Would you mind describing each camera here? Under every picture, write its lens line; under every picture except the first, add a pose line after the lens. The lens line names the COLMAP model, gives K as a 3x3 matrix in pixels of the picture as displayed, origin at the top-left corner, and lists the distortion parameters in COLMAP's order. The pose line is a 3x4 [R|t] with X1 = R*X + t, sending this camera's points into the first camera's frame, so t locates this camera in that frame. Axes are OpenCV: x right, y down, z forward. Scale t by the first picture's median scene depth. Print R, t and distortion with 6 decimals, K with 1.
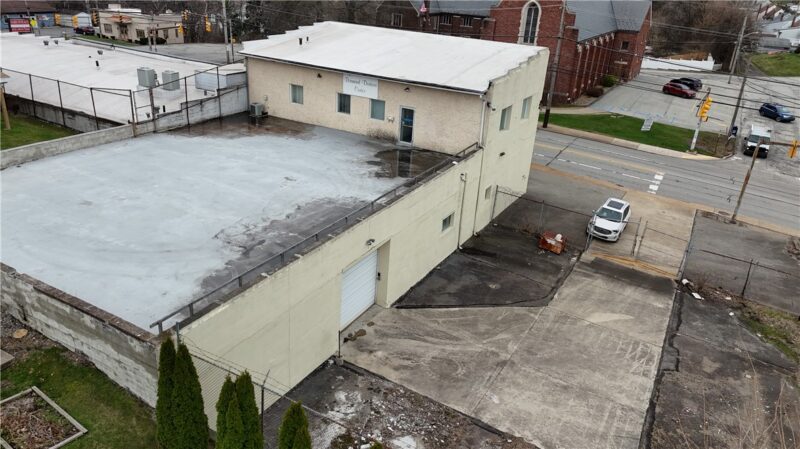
lens RADIAL K [[589.1, 0, 402.6], [0, 589.1, 221.7], [0, 0, 1]] dist [0.053515, -0.028321]
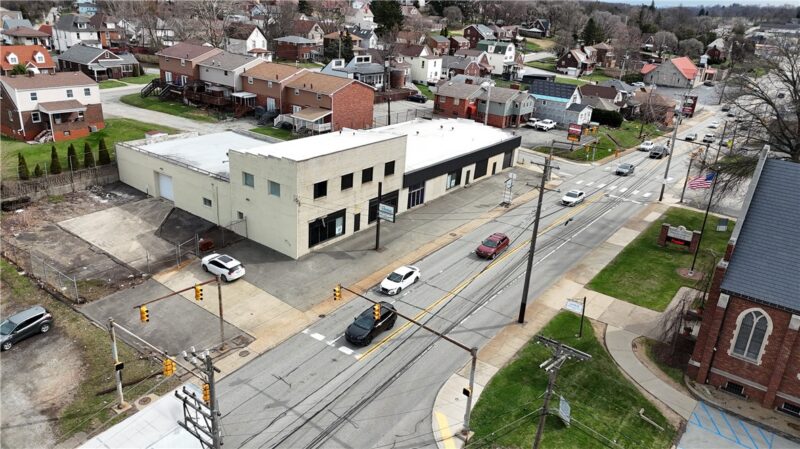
lens RADIAL K [[589.1, 0, 400.7], [0, 589.1, 222.7], [0, 0, 1]] dist [0.053515, -0.028321]
pose [[-0.133721, 0.289332, -0.947843, 1.989365], [-0.456107, 0.831147, 0.318057, -0.916157], [0.879821, 0.474848, 0.020825, 1.576581]]
